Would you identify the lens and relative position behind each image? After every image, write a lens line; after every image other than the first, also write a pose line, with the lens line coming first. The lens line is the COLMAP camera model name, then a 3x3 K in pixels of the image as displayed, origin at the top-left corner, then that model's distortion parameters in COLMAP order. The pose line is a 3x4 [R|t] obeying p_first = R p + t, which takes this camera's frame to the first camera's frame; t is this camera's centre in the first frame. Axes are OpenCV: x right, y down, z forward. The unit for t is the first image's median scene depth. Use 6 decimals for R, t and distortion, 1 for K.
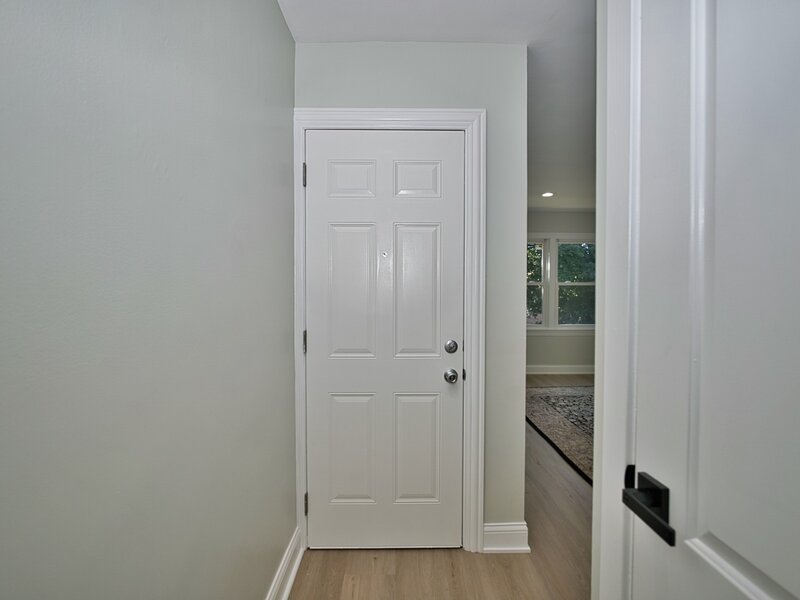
lens RADIAL K [[391.1, 0, 400.6], [0, 391.1, 301.3], [0, 0, 1]] dist [-0.022670, 0.006745]
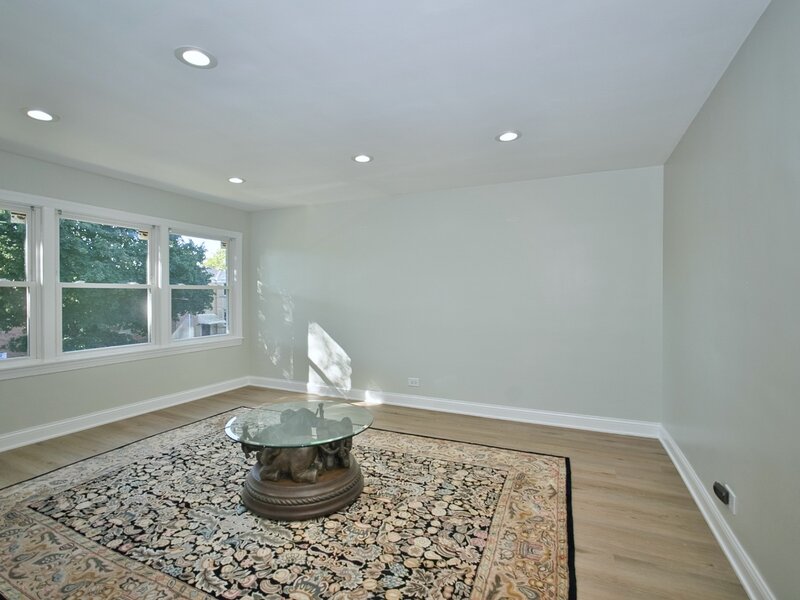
lens RADIAL K [[391.1, 0, 399.9], [0, 391.1, 301.5], [0, 0, 1]] dist [-0.022670, 0.006745]
pose [[0.431473, -0.011550, 0.902052, 0.113009], [0.021423, 0.999767, 0.002554, -0.010344], [-0.901871, 0.018223, 0.431620, 0.334237]]
